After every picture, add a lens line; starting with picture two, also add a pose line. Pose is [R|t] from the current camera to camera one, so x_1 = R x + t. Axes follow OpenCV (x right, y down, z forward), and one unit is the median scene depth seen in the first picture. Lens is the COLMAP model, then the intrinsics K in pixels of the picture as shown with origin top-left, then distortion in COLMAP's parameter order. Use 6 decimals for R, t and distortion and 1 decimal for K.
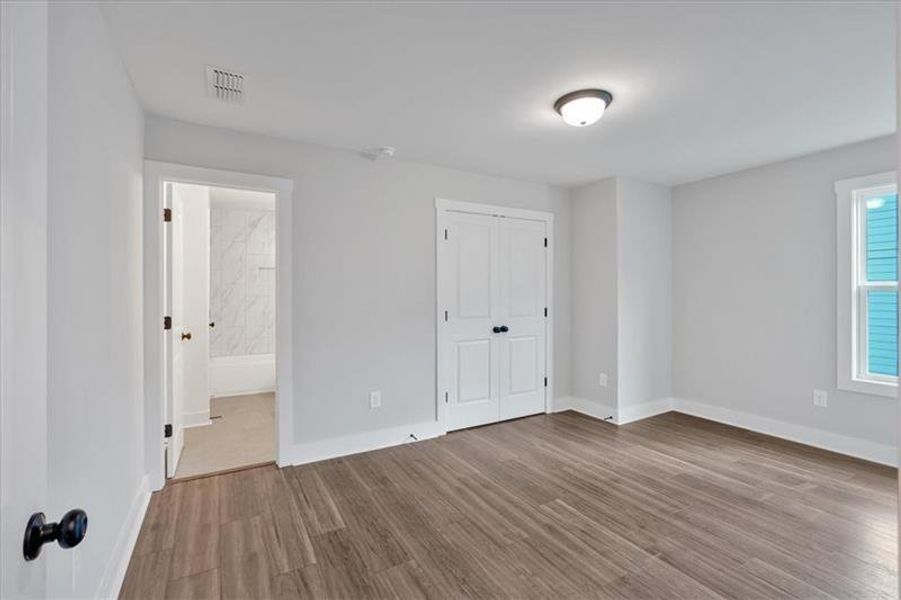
lens RADIAL K [[403.7, 0, 453.0], [0, 403.7, 292.0], [0, 0, 1]] dist [-0.004333, 0.002203]
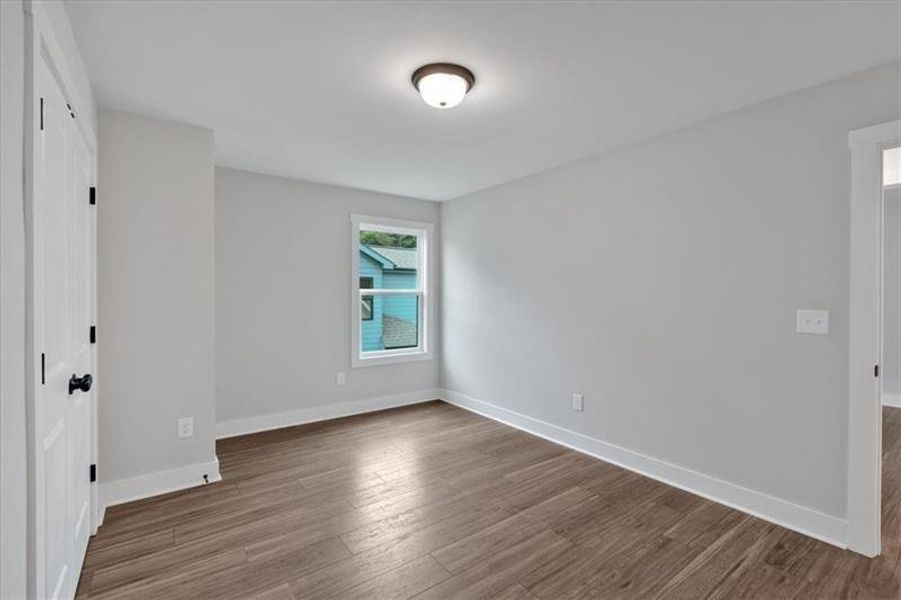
lens RADIAL K [[403.7, 0, 450.4], [0, 403.7, 296.3], [0, 0, 1]] dist [-0.004333, 0.002203]
pose [[-0.102317, 0.000437, 0.994752, -0.419606], [-0.002429, 0.999997, -0.000690, 0.000949], [-0.994749, -0.002487, -0.102315, 0.806830]]
